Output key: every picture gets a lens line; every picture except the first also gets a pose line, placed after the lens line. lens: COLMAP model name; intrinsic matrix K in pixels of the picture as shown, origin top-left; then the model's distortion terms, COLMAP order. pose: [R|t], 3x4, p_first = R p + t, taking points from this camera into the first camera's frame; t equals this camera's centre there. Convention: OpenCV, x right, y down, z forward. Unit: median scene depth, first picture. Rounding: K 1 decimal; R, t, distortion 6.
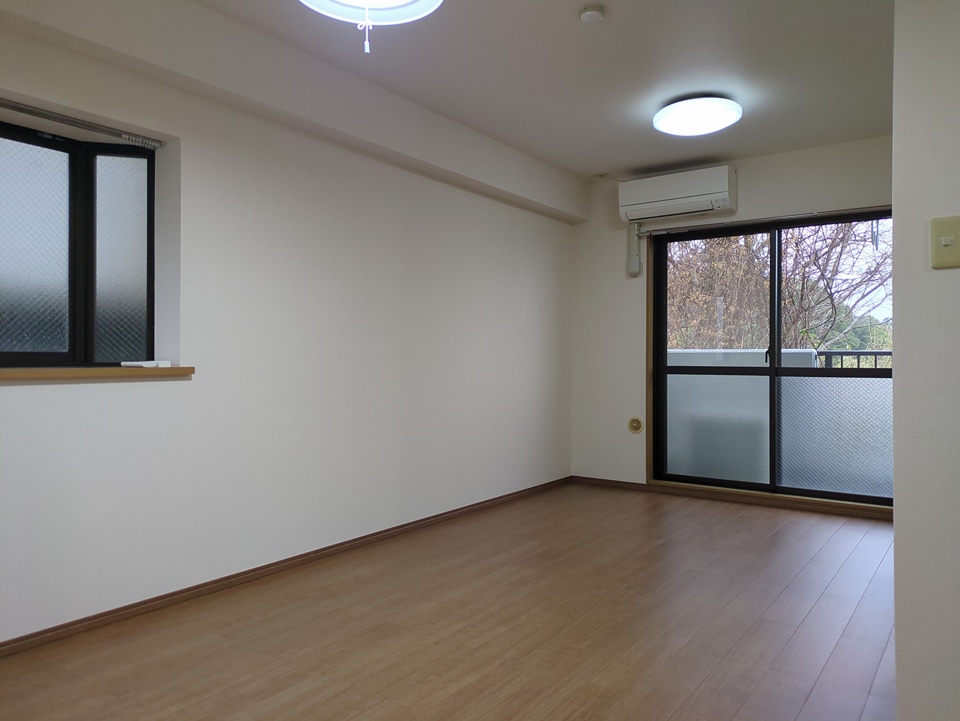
lens RADIAL K [[697.7, 0, 479.6], [0, 697.7, 357.3], [0, 0, 1]] dist [0.053232, -0.042157]
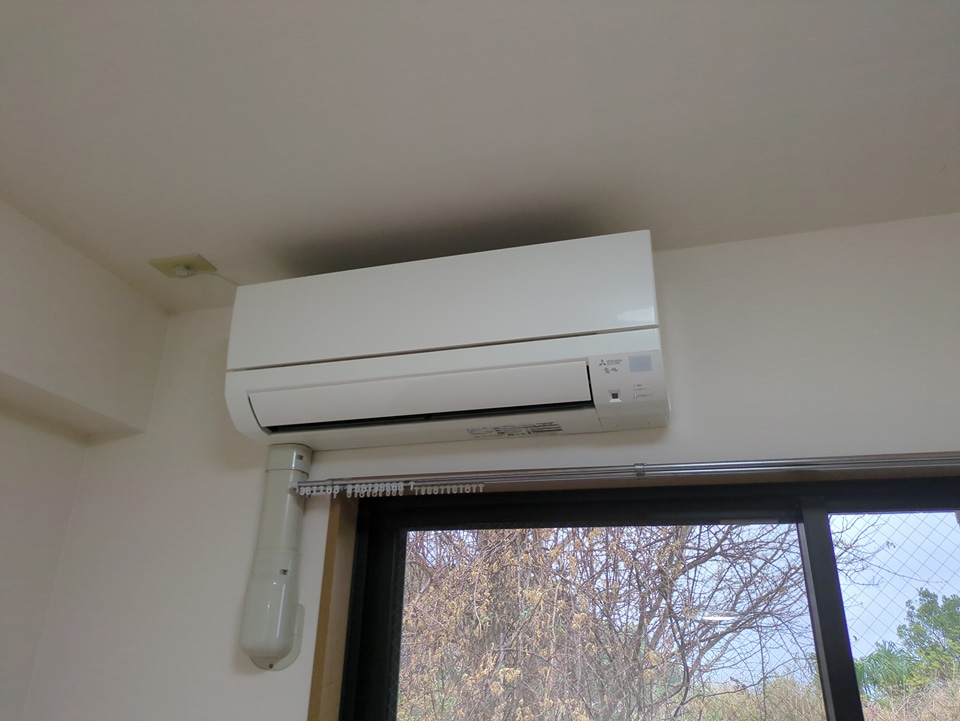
lens RADIAL K [[697.7, 0, 479.6], [0, 697.7, 357.3], [0, 0, 1]] dist [0.053232, -0.042157]
pose [[0.940702, 0.147867, 0.305311, 0.203812], [-0.017102, 0.919529, -0.392649, -0.120060], [-0.338802, 0.364144, 0.867532, 0.737162]]
